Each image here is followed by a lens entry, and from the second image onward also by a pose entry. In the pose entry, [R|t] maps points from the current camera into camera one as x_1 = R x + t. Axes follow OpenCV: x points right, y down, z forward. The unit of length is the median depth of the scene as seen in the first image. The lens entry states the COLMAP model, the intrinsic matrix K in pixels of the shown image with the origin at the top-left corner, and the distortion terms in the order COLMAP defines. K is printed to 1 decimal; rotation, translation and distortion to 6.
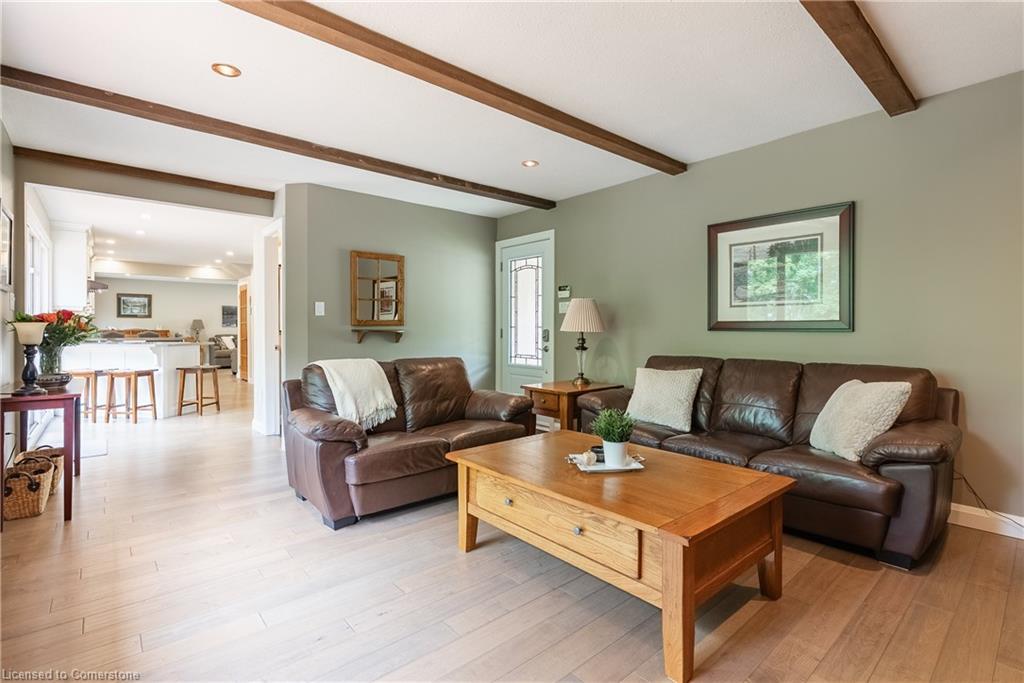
lens RADIAL K [[463.1, 0, 482.9], [0, 463.1, 332.0], [0, 0, 1]] dist [-0.010909, 0.000076]
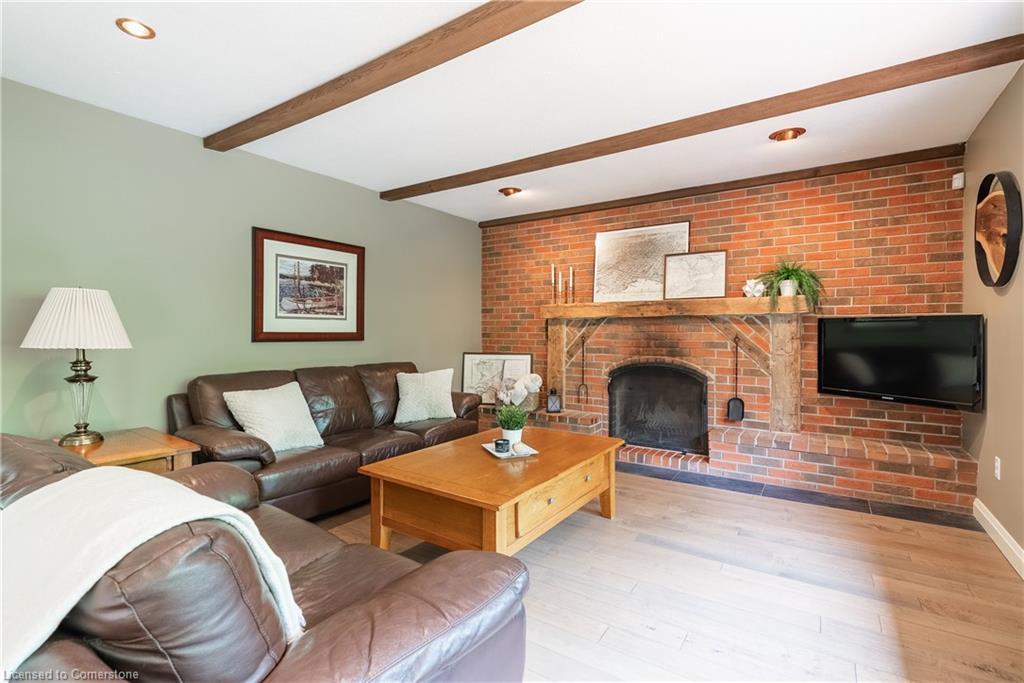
lens RADIAL K [[471.6, 0, 508.4], [0, 471.6, 336.8], [0, 0, 1]] dist [-0.003054, 0.000151]
pose [[-0.286489, -0.013983, 0.957982, -0.558645], [0.003707, 0.999870, 0.015703, -0.026630], [-0.958076, 0.008050, -0.286400, 0.796460]]
